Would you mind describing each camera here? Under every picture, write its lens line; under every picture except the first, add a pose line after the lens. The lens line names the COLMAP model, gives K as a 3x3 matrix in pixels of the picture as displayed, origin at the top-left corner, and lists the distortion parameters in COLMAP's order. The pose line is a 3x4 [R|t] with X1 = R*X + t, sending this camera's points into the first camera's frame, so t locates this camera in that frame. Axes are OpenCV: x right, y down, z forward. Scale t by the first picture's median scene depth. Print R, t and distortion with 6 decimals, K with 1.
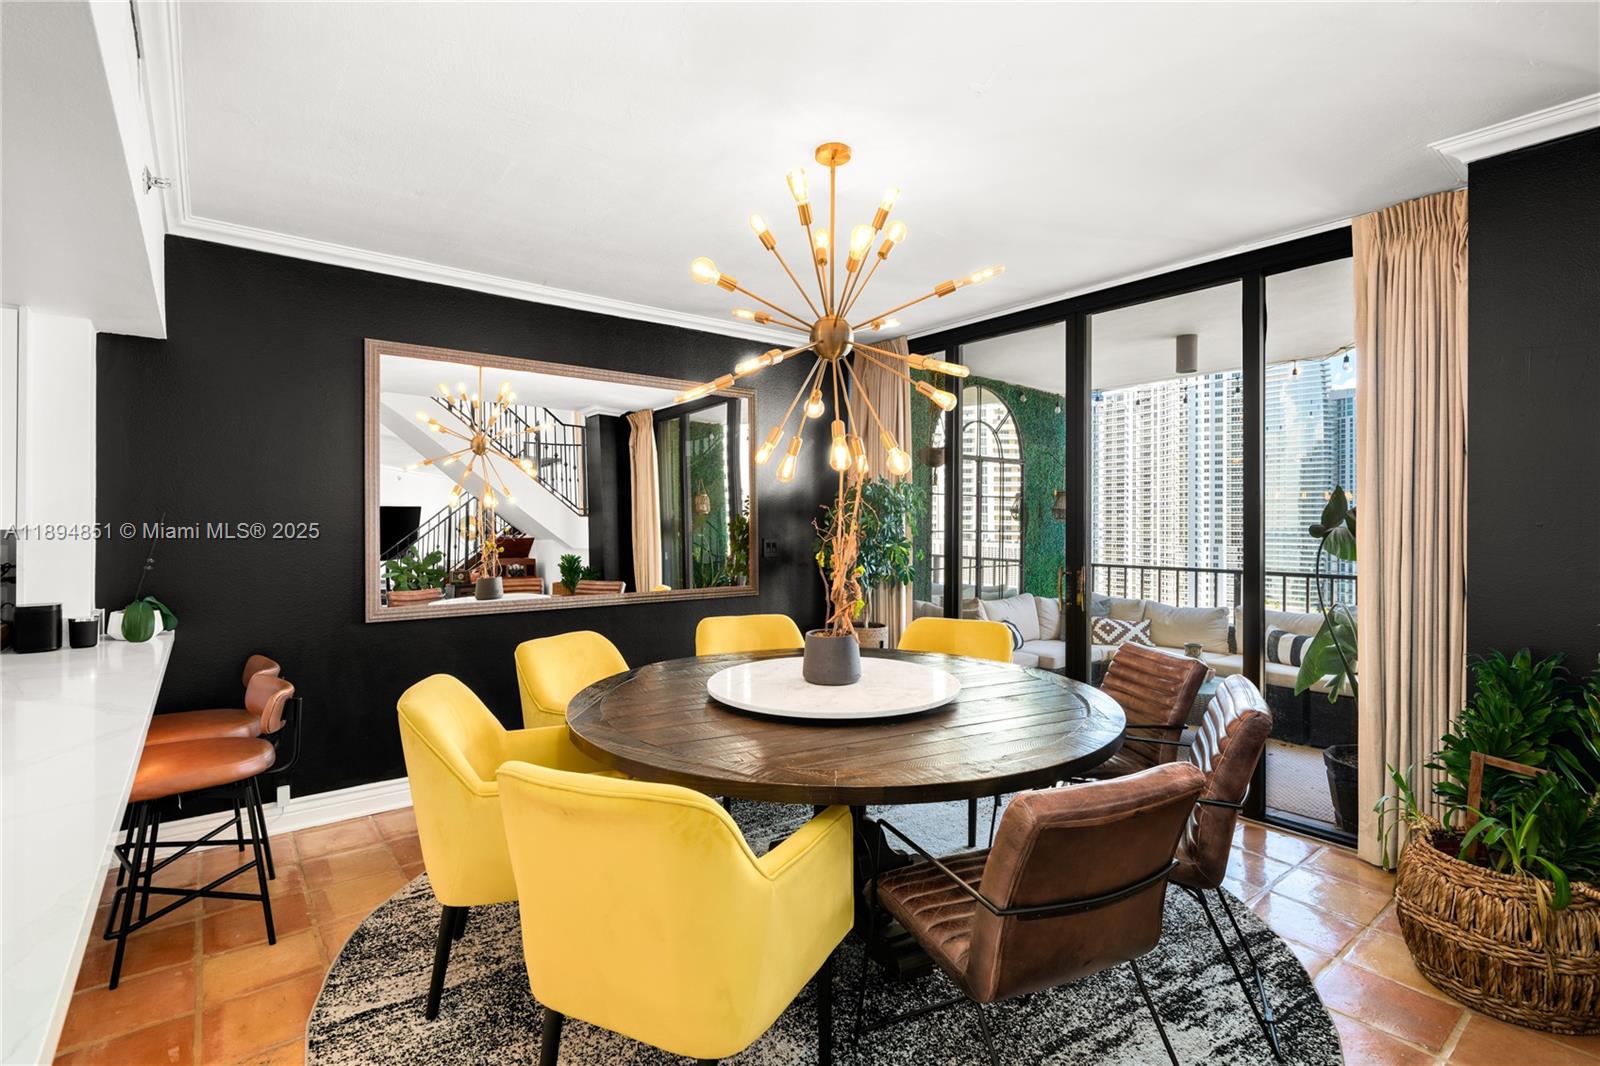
lens RADIAL K [[748.2, 0, 802.1], [0, 748.2, 539.5], [0, 0, 1]] dist [0.000593, -0.000324]
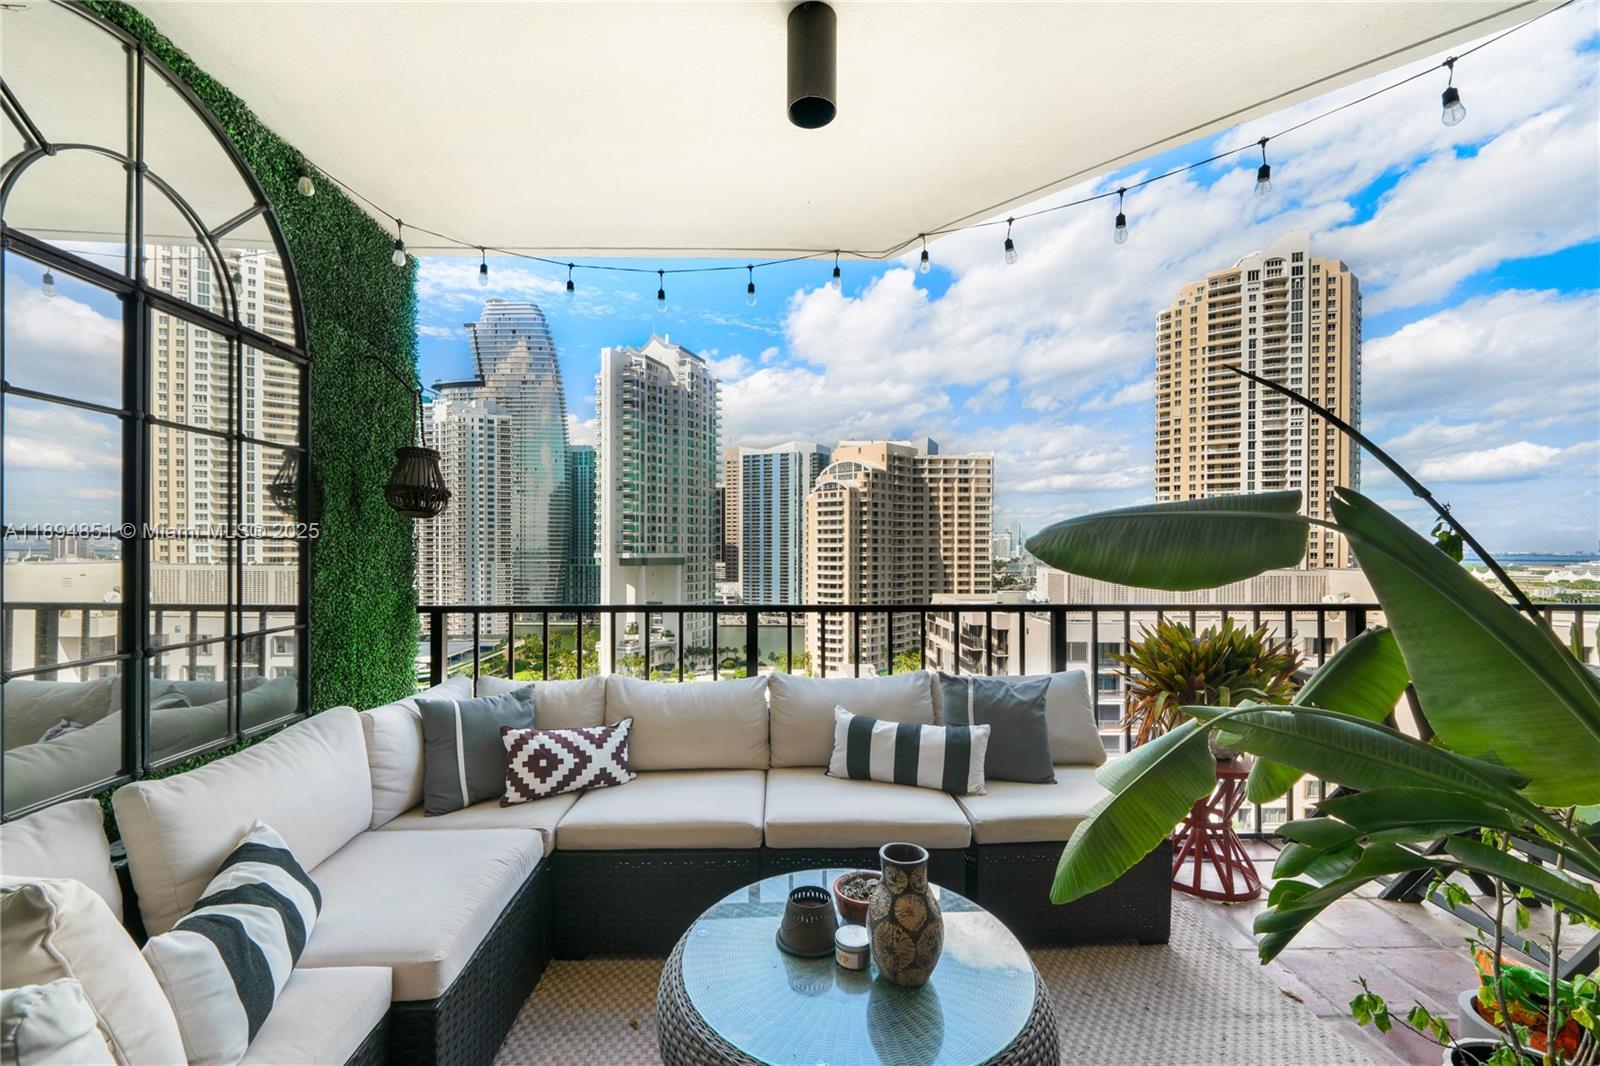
lens RADIAL K [[655.4, 0, 793.8], [0, 655.4, 553.8], [0, 0, 1]] dist [0.003686, -0.000062]
pose [[0.600304, 0.001890, 0.799769, 0.179039], [0.000574, 0.999996, -0.002795, -0.000641], [-0.799771, 0.002137, 0.600301, 0.606762]]
